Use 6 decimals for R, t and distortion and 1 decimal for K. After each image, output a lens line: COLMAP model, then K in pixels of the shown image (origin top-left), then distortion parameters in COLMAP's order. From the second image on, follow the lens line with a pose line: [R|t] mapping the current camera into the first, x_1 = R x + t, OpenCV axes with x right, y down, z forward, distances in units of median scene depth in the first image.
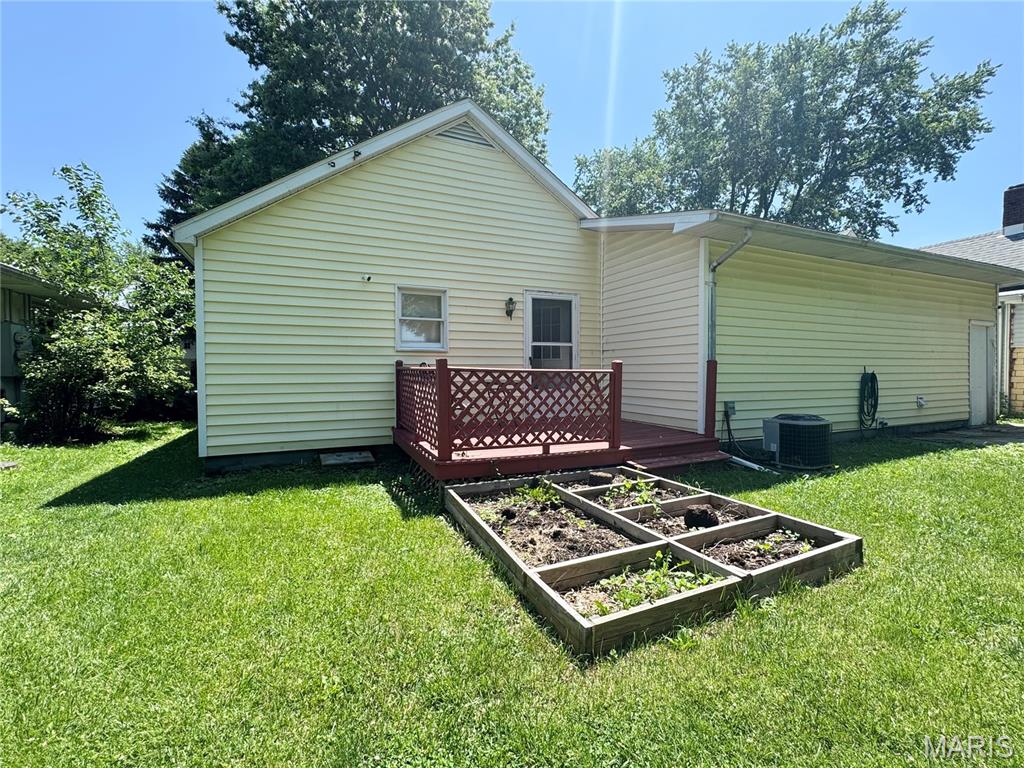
lens RADIAL K [[449.3, 0, 512.0], [0, 449.3, 384.0], [0, 0, 1]] dist [0.003036, 0.000521]
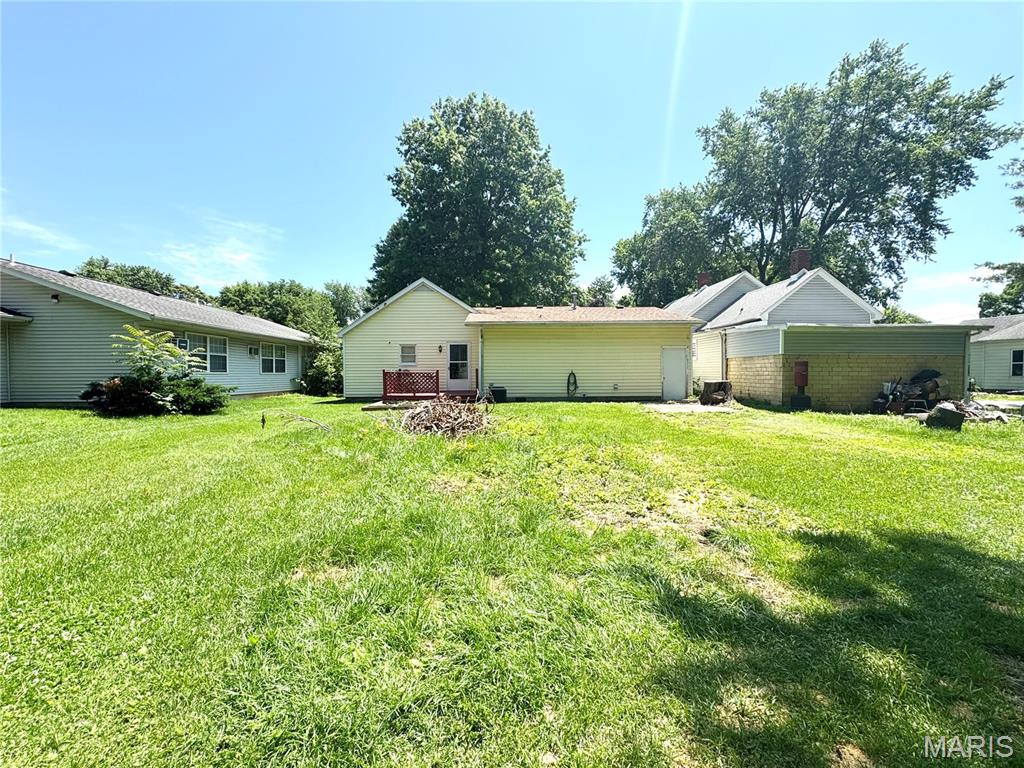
lens RADIAL K [[449.3, 0, 512.0], [0, 449.3, 384.0], [0, 0, 1]] dist [0.003036, 0.000521]
pose [[0.918992, 0.009076, -0.394171, 1.383477], [-0.010183, 0.999948, -0.000716, 0.037051], [0.394144, 0.004672, 0.919037, -1.248131]]
